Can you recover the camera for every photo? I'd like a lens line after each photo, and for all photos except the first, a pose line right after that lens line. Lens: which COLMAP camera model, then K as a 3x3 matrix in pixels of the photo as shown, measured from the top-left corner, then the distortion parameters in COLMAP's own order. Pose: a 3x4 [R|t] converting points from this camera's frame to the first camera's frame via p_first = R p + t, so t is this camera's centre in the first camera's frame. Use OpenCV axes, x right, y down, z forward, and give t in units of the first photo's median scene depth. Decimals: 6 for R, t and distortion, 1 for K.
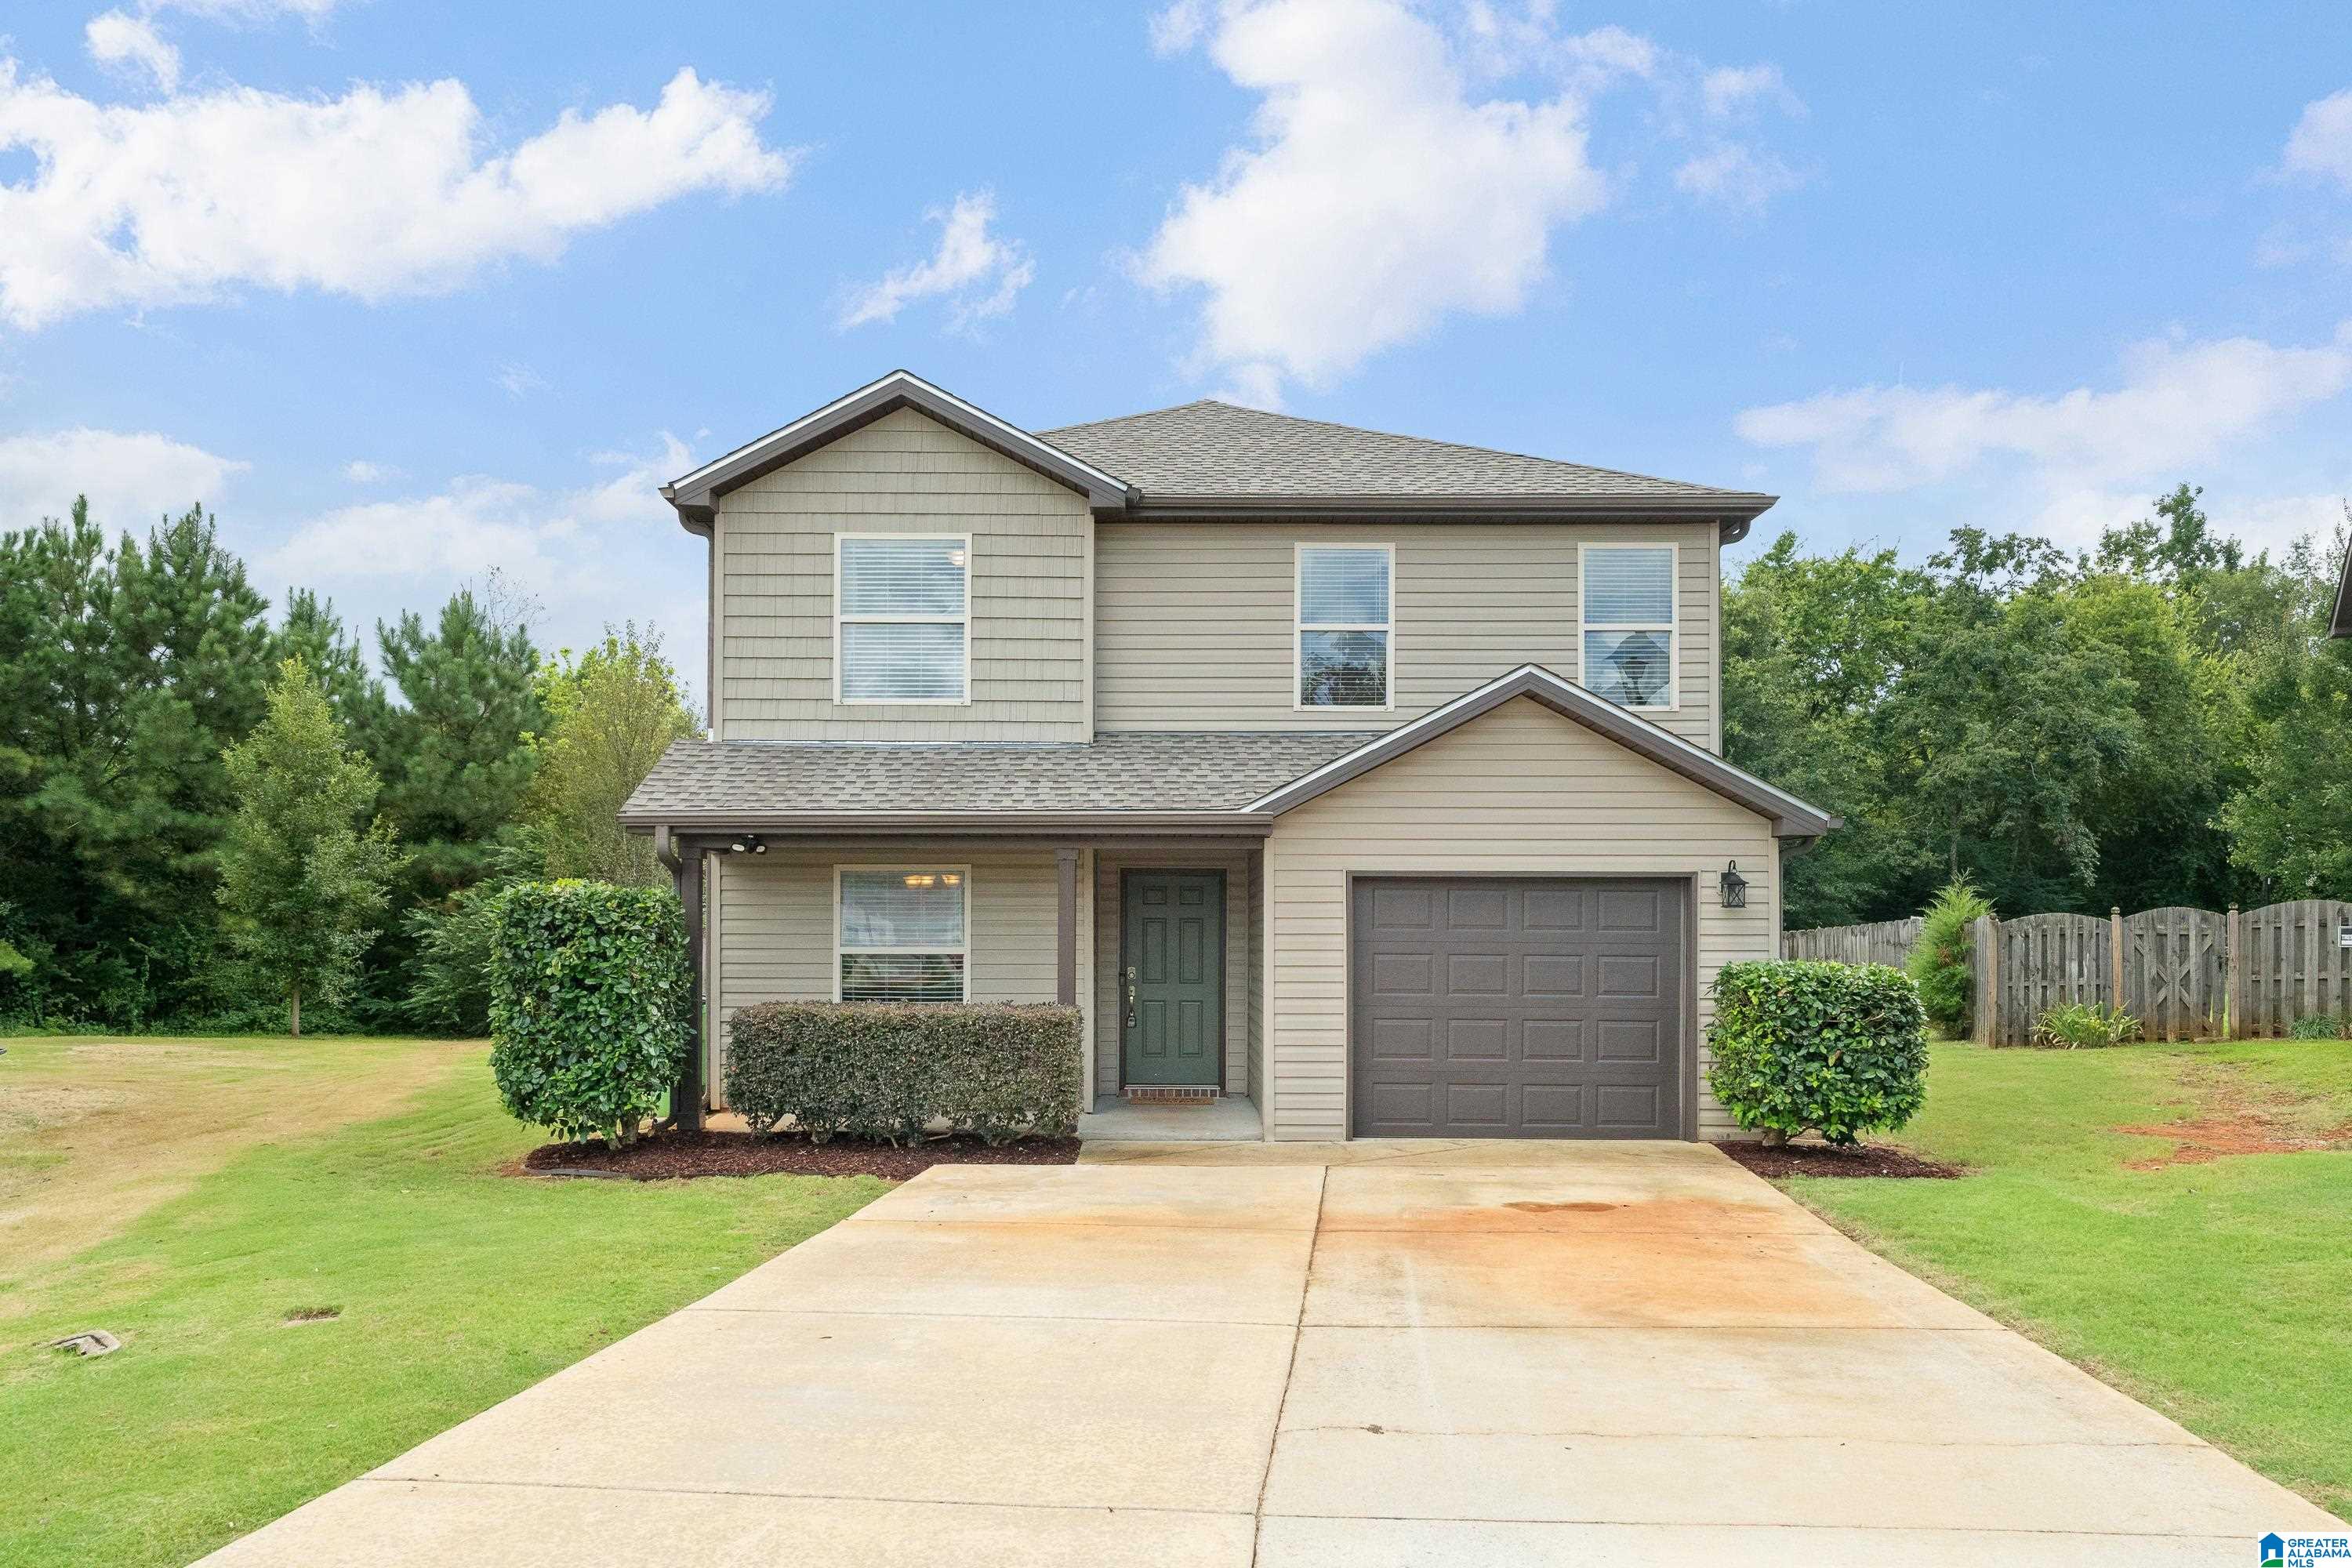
lens RADIAL K [[1624.9, 0, 1117.8], [0, 1624.9, 897.7], [0, 0, 1]] dist [-0.004583, 0.003979]
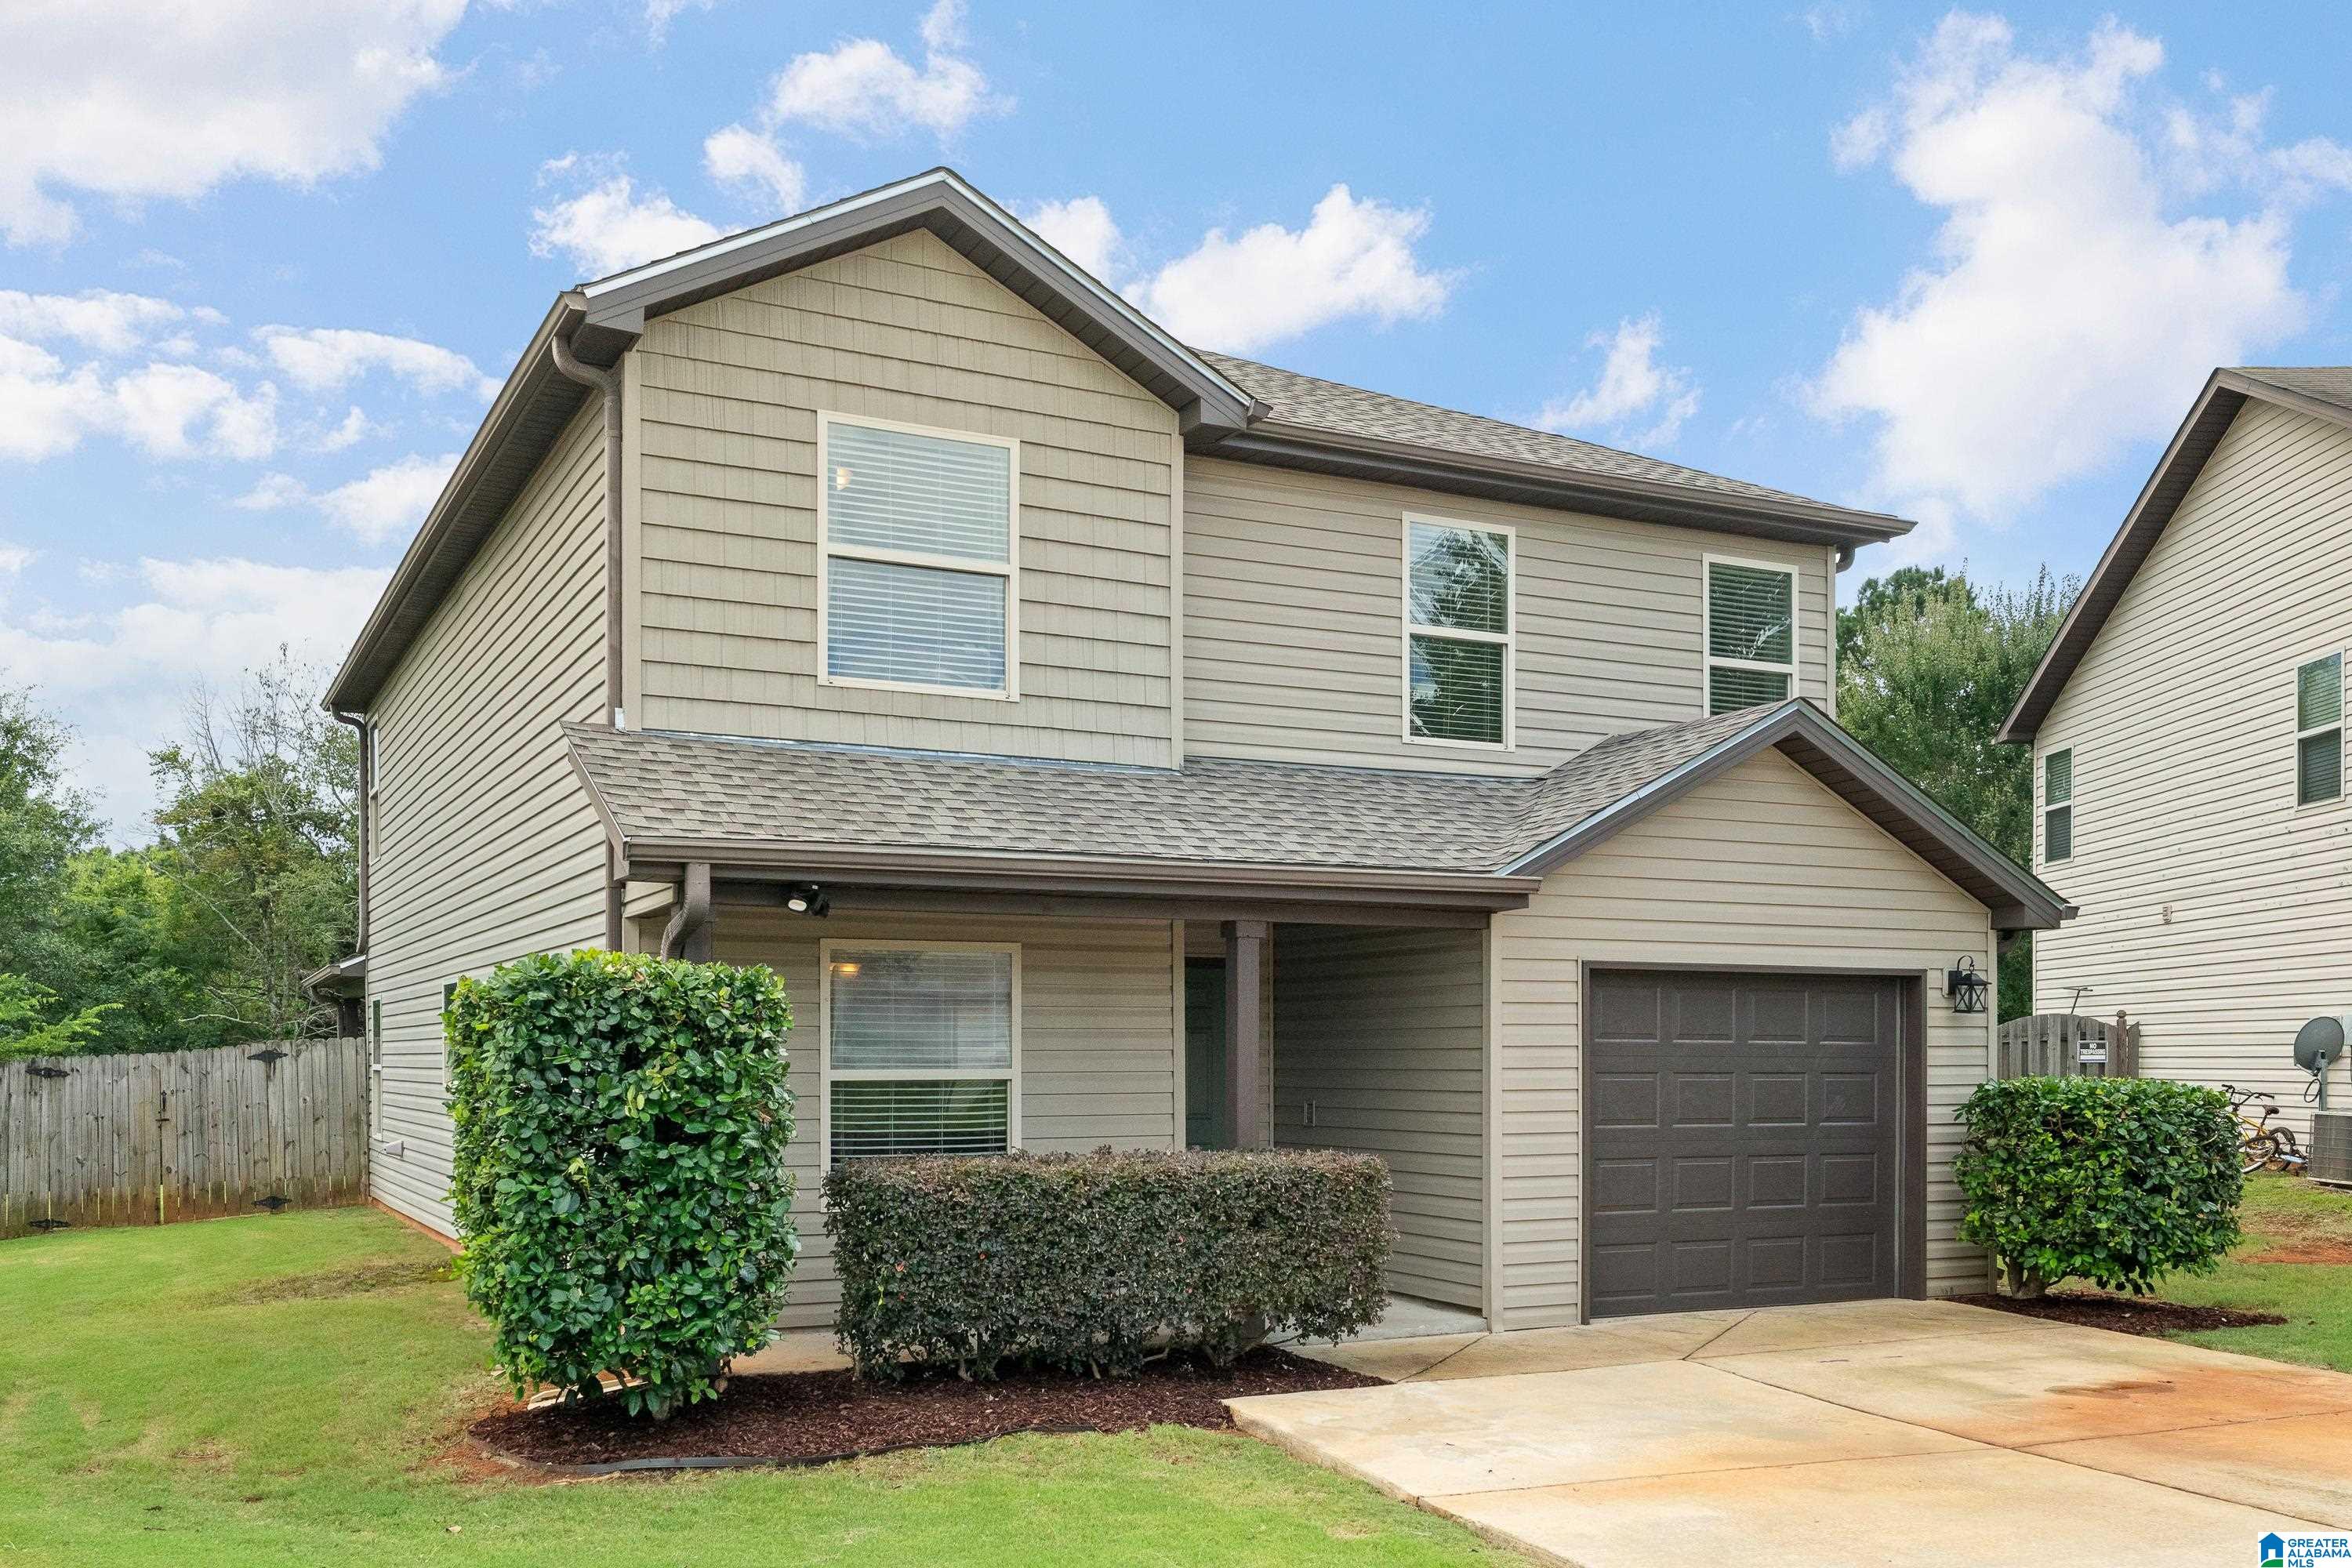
lens RADIAL K [[2060.4, 0, 1107.6], [0, 2060.4, 1044.1], [0, 0, 1]] dist [0.015050, -0.003689]
pose [[0.890939, -0.000663, 0.454122, -0.441706], [-0.005548, 0.999908, 0.012343, 0.010076], [-0.454089, -0.013516, 0.890854, 0.237925]]
